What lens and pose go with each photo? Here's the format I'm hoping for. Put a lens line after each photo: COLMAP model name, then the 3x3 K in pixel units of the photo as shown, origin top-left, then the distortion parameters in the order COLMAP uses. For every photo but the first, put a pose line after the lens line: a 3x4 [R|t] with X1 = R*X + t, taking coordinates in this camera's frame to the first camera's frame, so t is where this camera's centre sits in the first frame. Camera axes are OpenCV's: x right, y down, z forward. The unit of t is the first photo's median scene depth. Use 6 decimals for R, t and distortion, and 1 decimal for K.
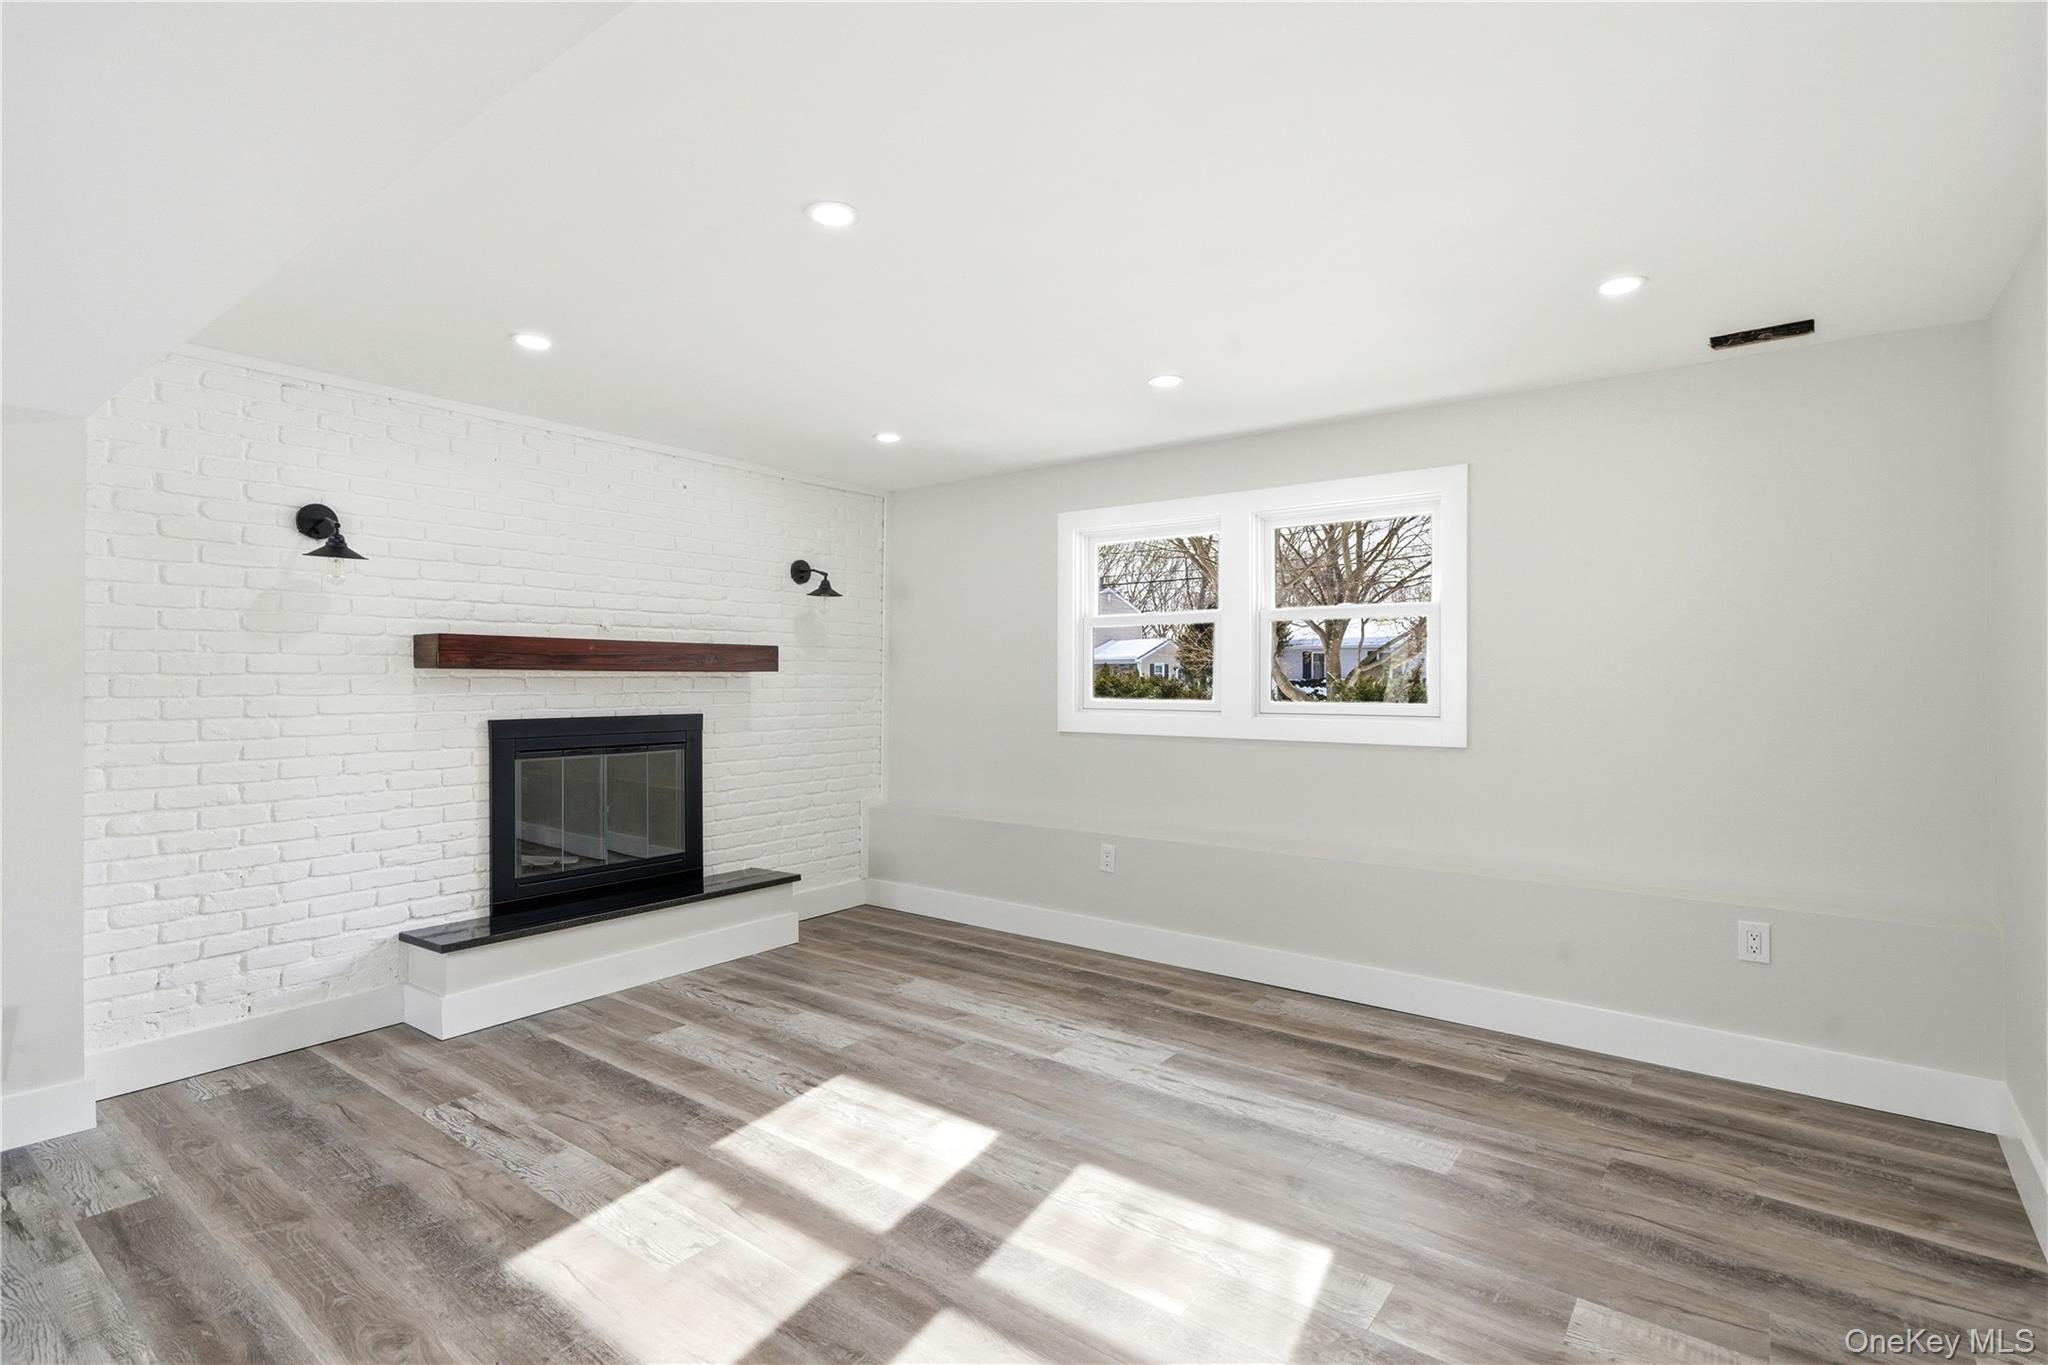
lens RADIAL K [[998.7, 0, 1024.0], [0, 998.7, 682.5], [0, 0, 1]] dist [-0.005598, 0.009617]
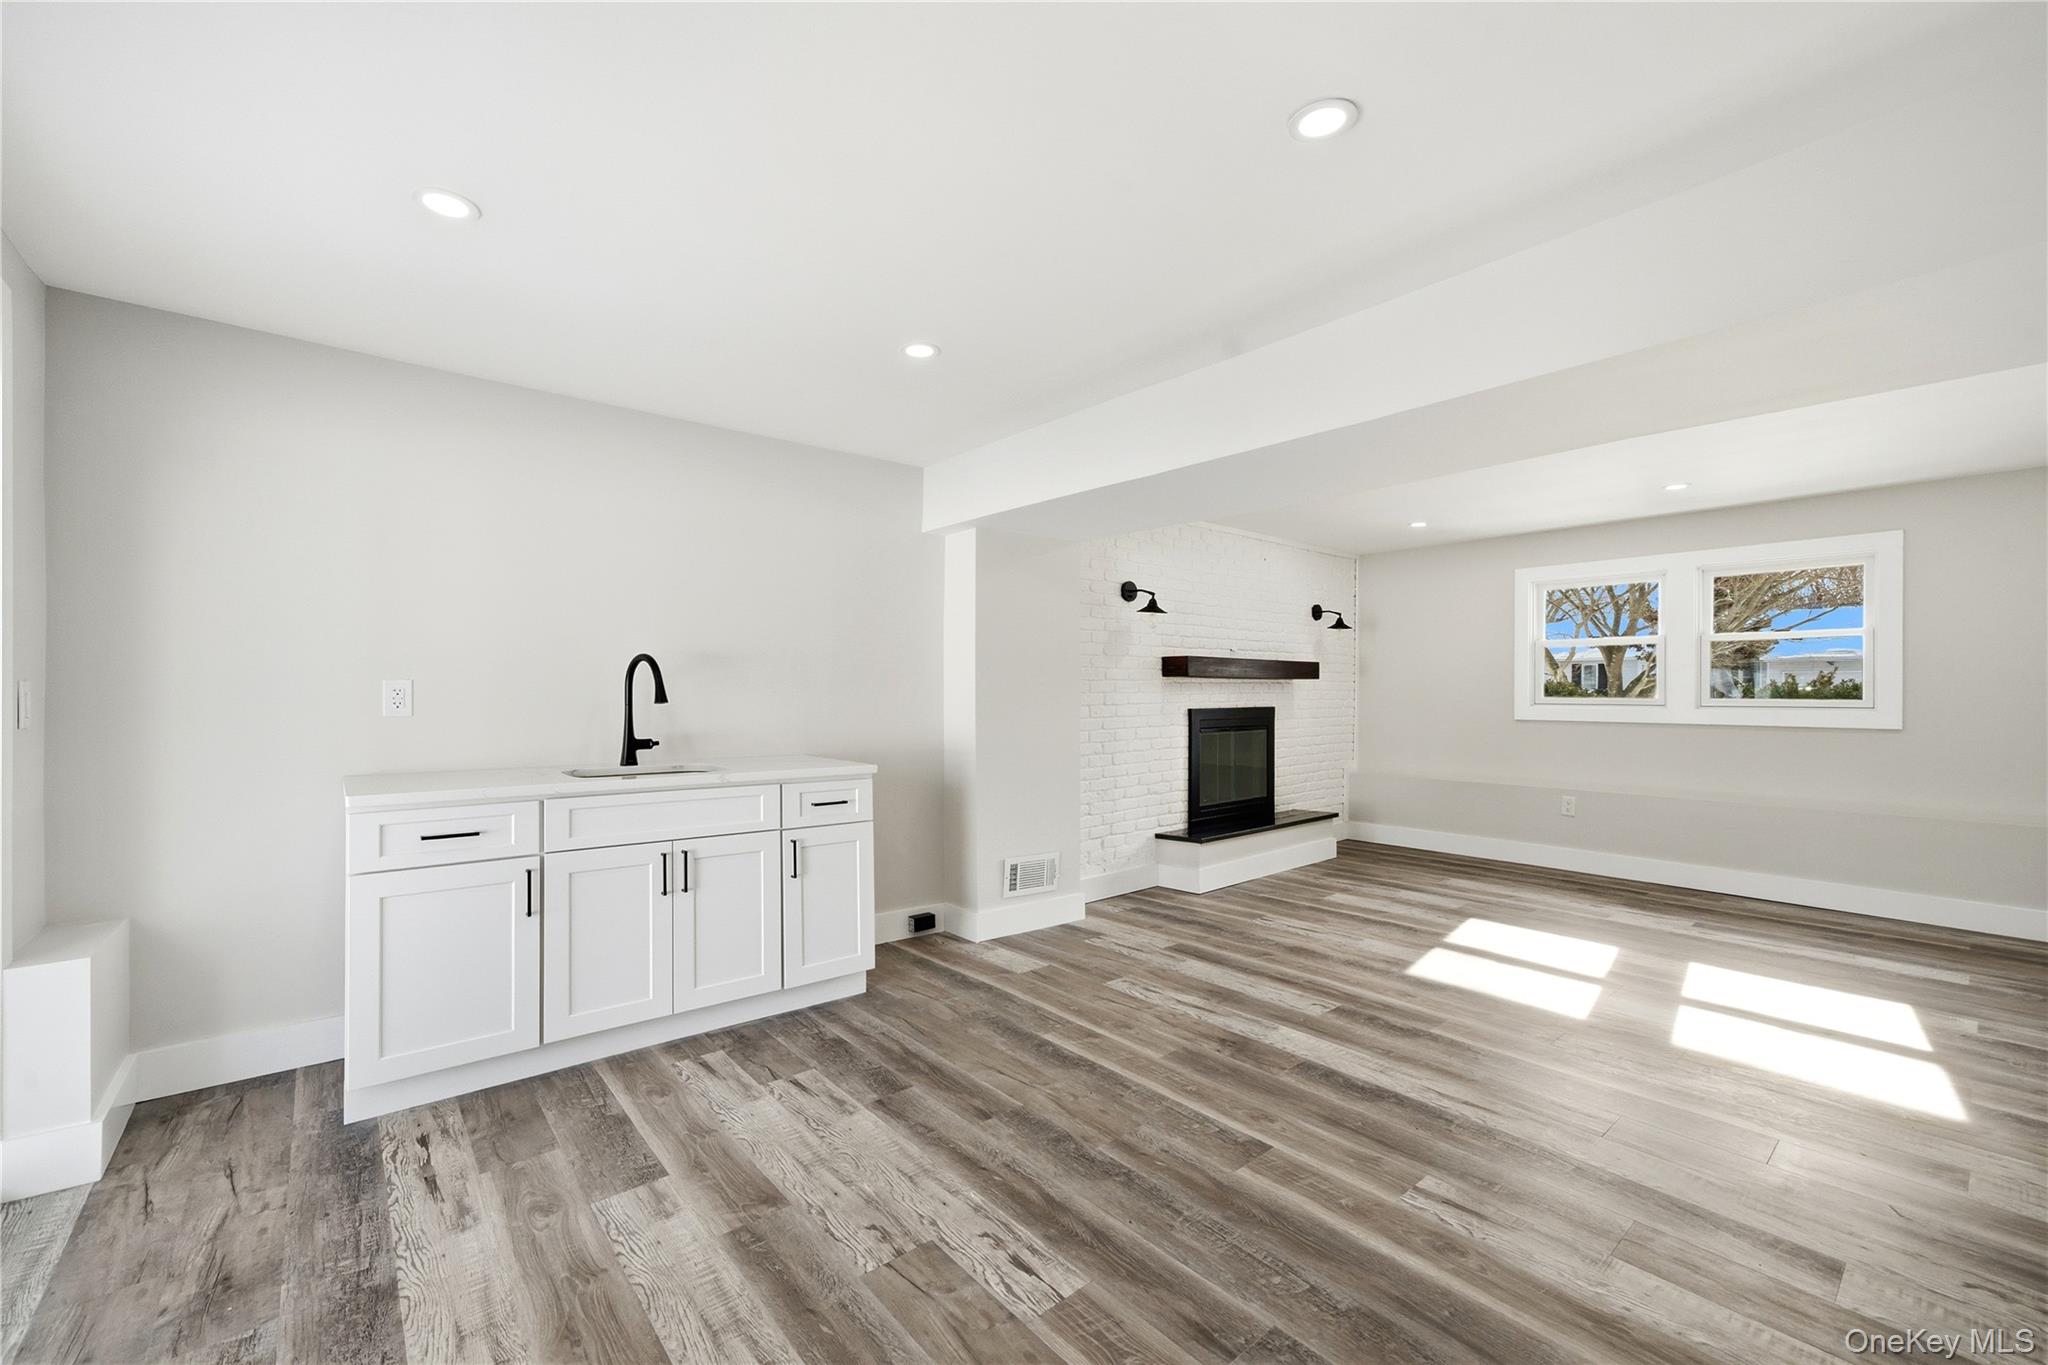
lens RADIAL K [[878.7, 0, 1024.0], [0, 878.7, 682.5], [0, 0, 1]] dist [-0.047189, 0.049996]
pose [[0.978855, -0.003233, -0.204530, -0.540310], [0.001580, 0.999965, -0.008242, 0.005469], [0.204550, 0.007744, 0.978826, -0.512307]]
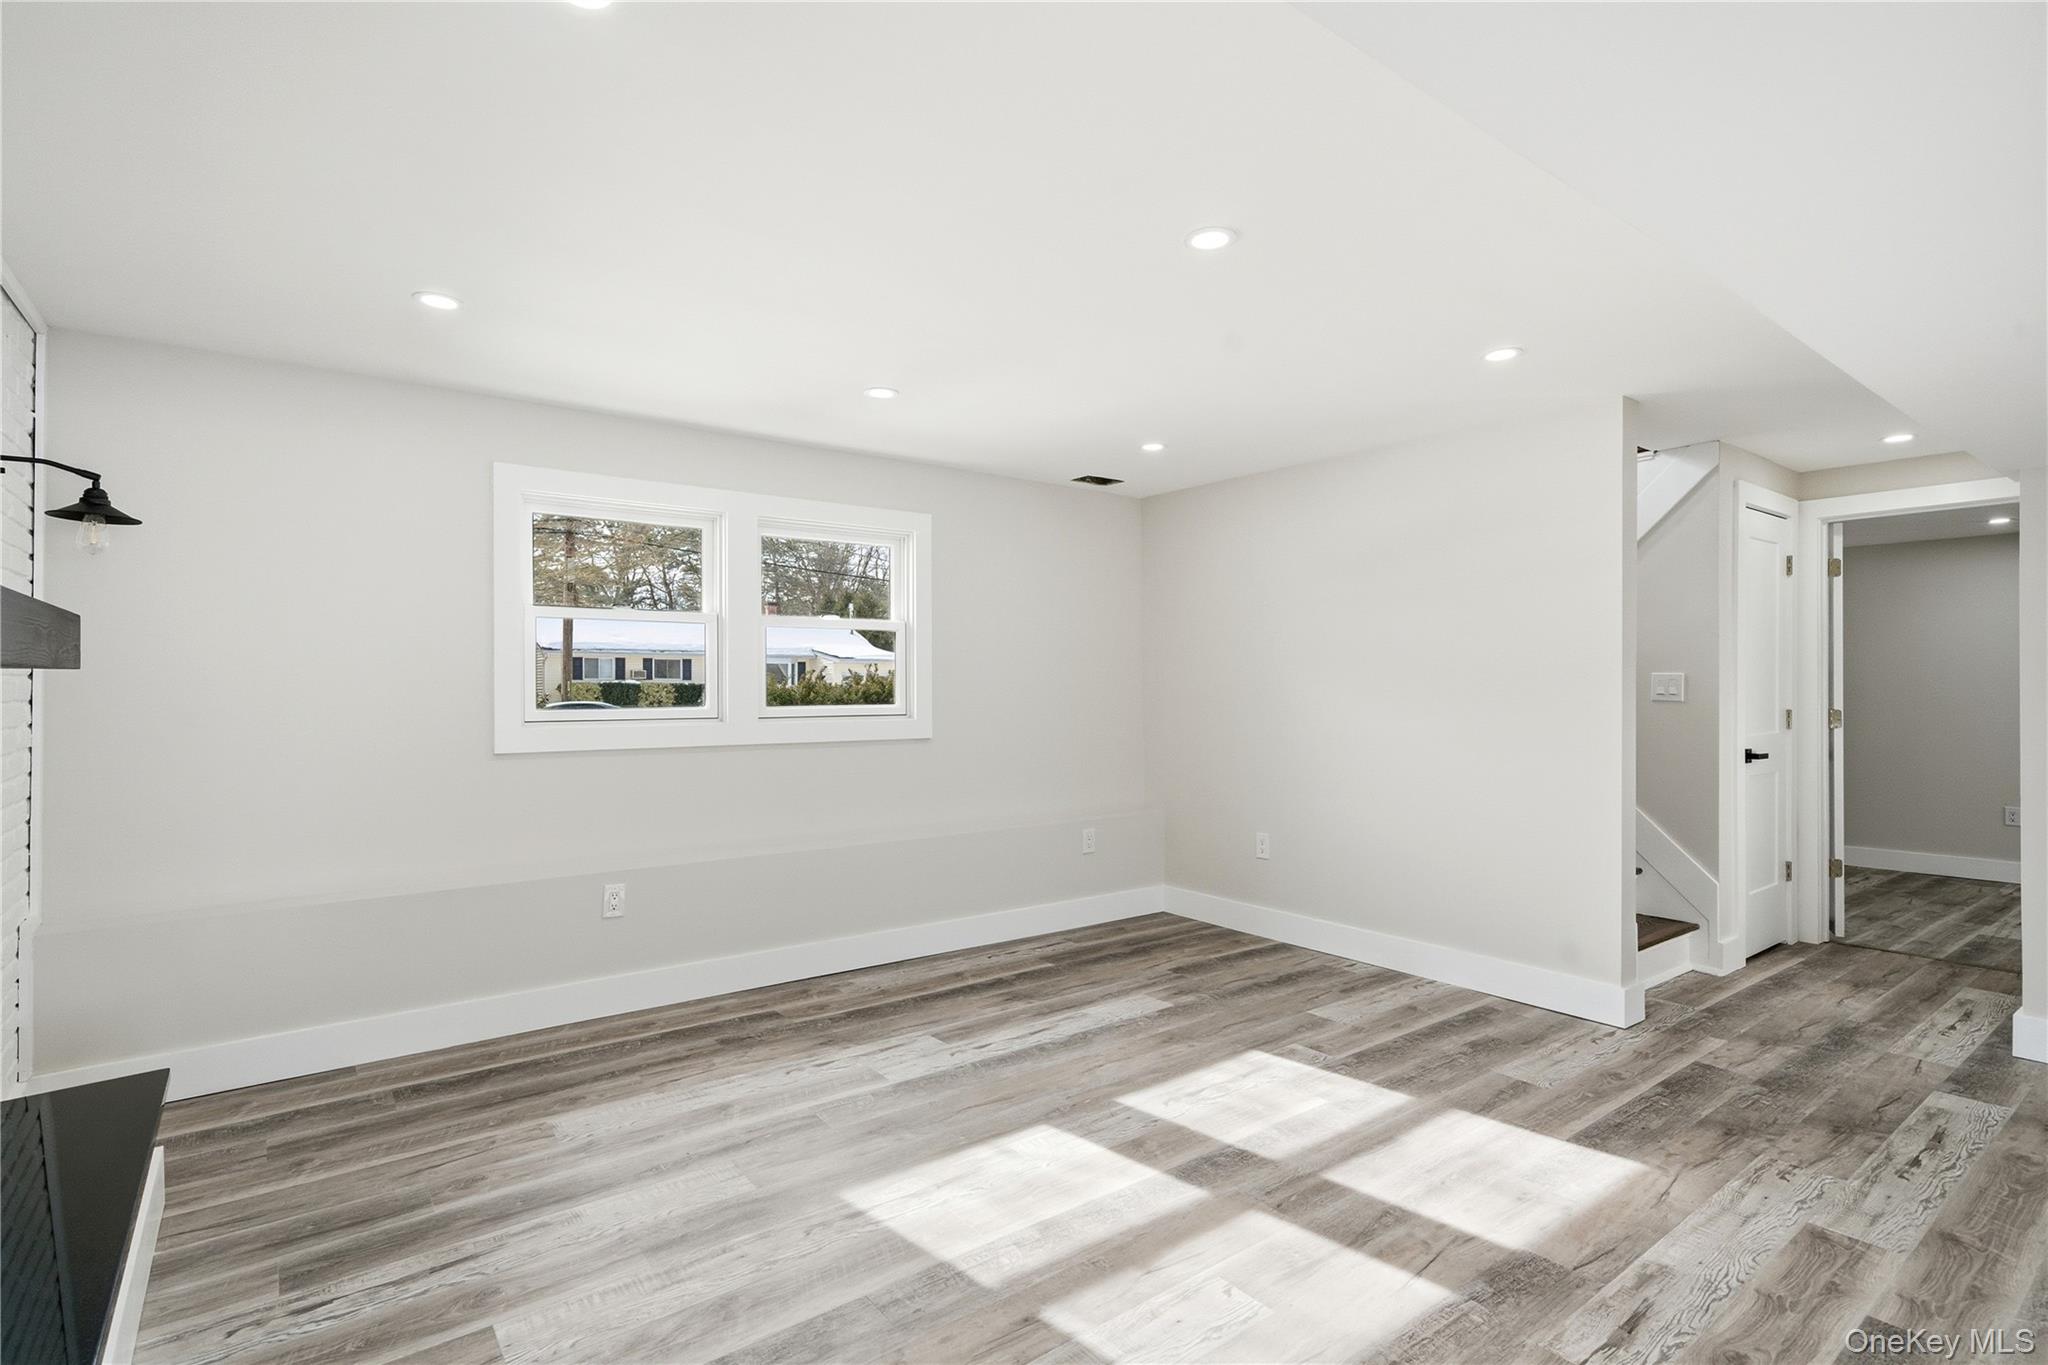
lens RADIAL K [[998.7, 0, 1024.0], [0, 998.7, 682.5], [0, 0, 1]] dist [-0.005598, 0.009617]
pose [[0.248088, 0.000689, 0.968737, -0.782513], [-0.000646, 1.000000, -0.000546, -0.006118], [-0.968737, -0.000490, 0.248089, 0.577065]]
